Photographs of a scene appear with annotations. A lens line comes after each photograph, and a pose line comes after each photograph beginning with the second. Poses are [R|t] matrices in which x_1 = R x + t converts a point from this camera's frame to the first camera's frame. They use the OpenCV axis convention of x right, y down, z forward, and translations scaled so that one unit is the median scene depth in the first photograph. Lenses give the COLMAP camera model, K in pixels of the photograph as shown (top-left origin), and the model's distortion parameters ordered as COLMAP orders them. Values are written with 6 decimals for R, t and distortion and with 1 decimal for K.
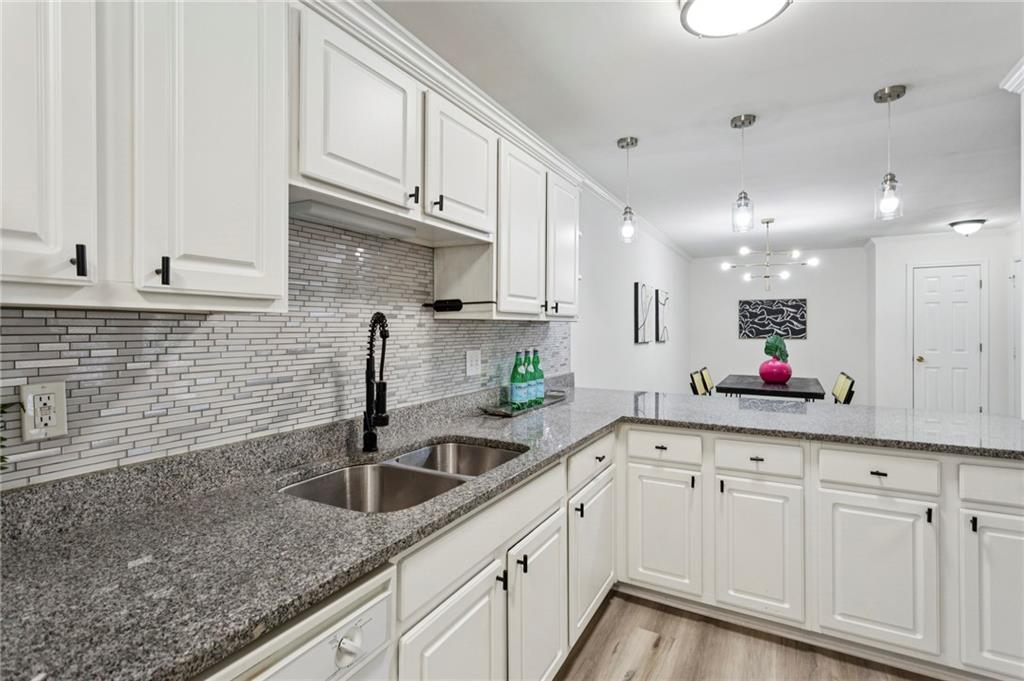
lens RADIAL K [[488.6, 0, 509.7], [0, 488.6, 330.8], [0, 0, 1]] dist [0.003946, 0.001320]
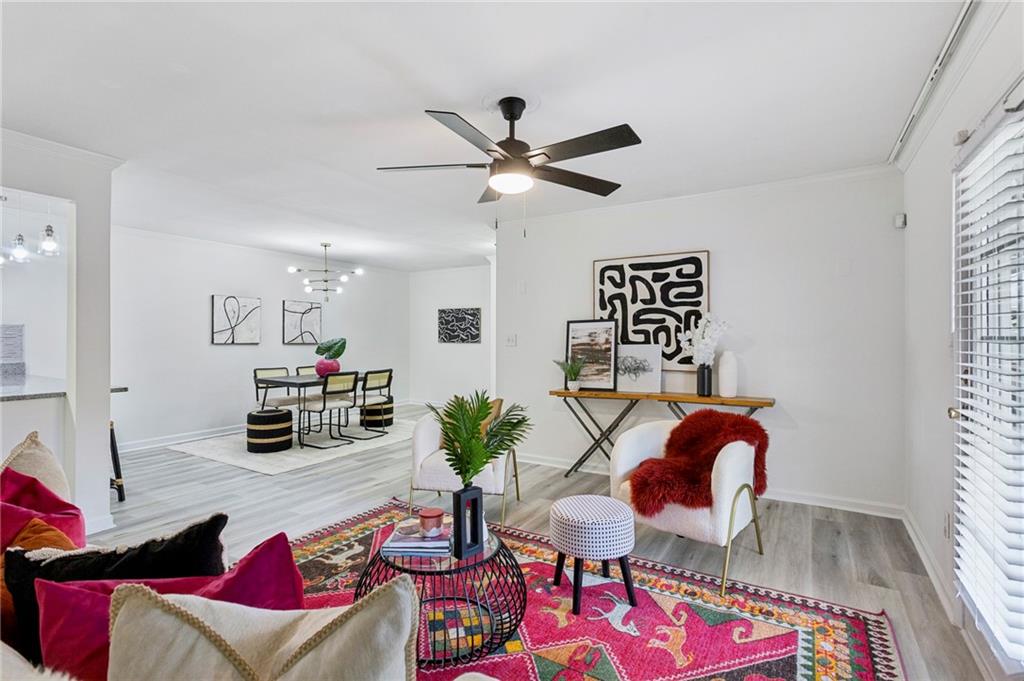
lens RADIAL K [[483.6, 0, 510.4], [0, 483.6, 338.3], [0, 0, 1]] dist [0.001830, 0.000616]
pose [[0.999082, 0.002694, -0.042763, 1.064464], [-0.002713, 0.999996, -0.000385, 0.009100], [0.042762, 0.000500, 0.999085, -0.196516]]
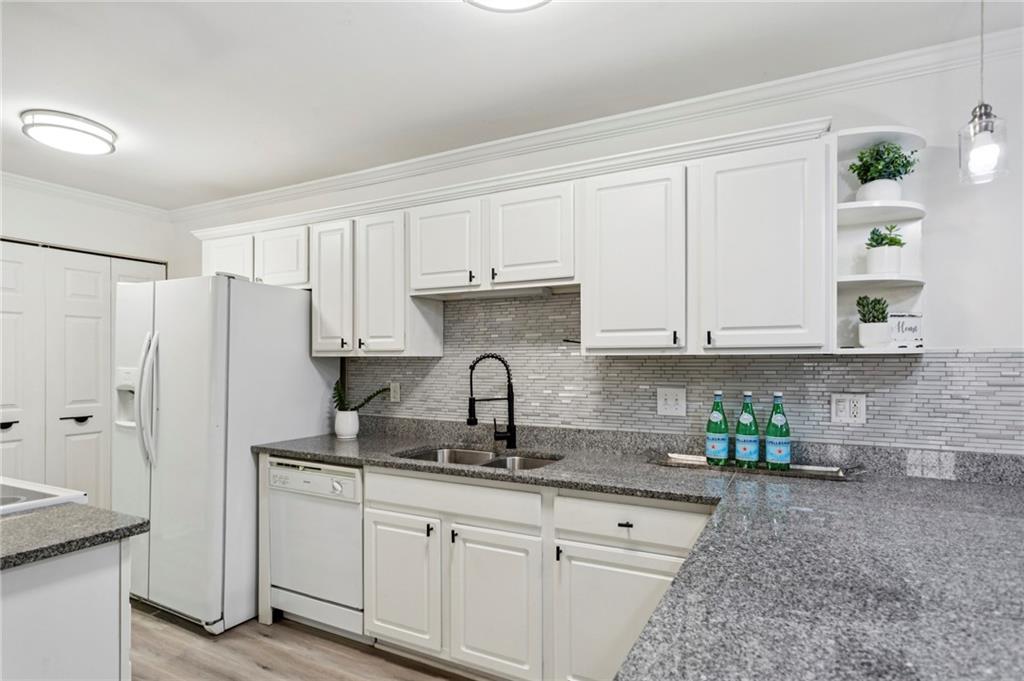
lens RADIAL K [[554.3, 0, 510.1], [0, 554.3, 362.3], [0, 0, 1]] dist [0.000939, 0.000361]
pose [[0.009736, 0.003738, -0.999946, 0.459349], [-0.004355, 0.999984, 0.003696, -0.005434], [0.999943, 0.004319, 0.009752, 0.329842]]
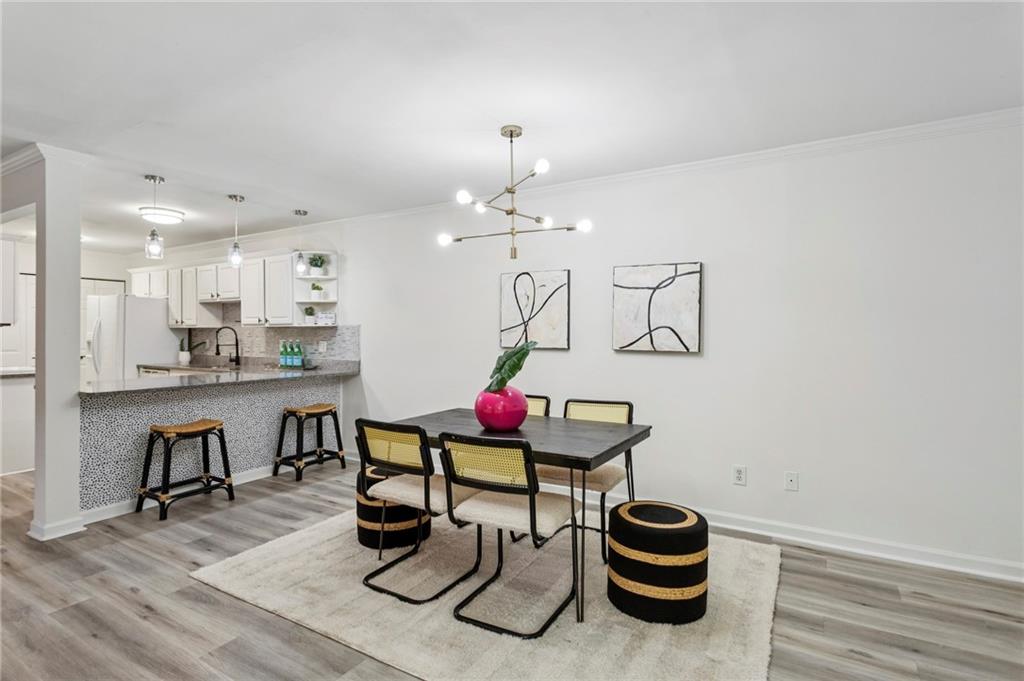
lens RADIAL K [[510.9, 0, 512.0], [0, 510.9, 340.5], [0, 0, 1]] dist [-0.000577, 0.000041]
pose [[-0.035394, 0.014159, -0.999273, 1.121375], [-0.005389, 0.999882, 0.014358, 0.000586], [0.999359, 0.005893, -0.035313, 1.046351]]
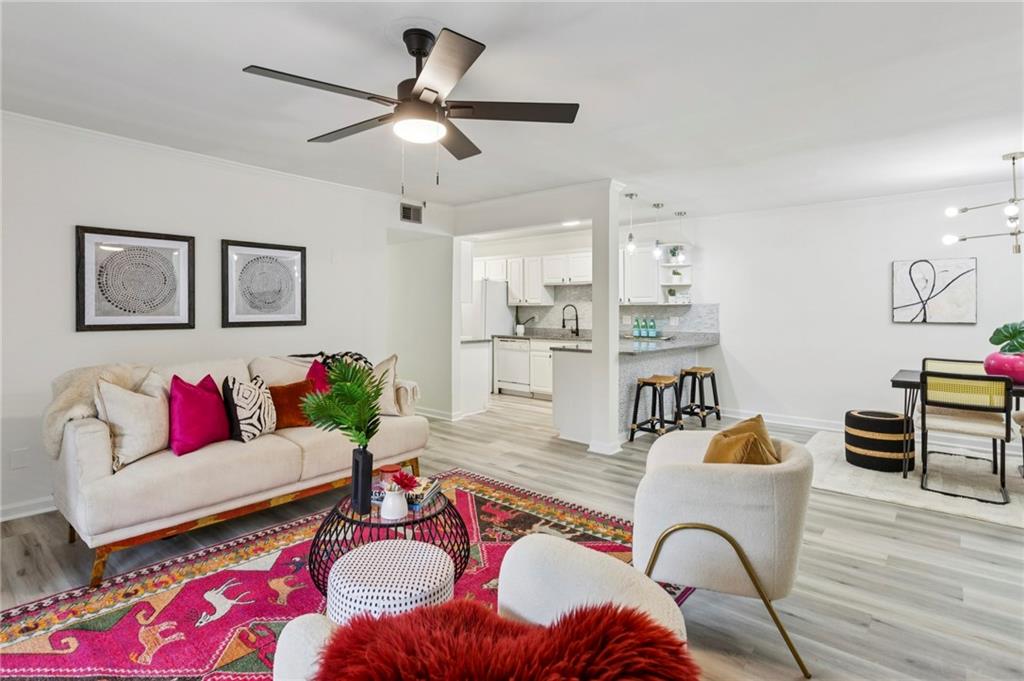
lens RADIAL K [[512.6, 0, 501.5], [0, 512.6, 311.8], [0, 0, 1]] dist [0.000092, 0.000290]
pose [[-0.206592, 0.002560, -0.978424, 1.447399], [-0.006532, 0.999971, 0.003996, 0.004719], [0.978405, 0.007217, -0.206569, 0.431715]]
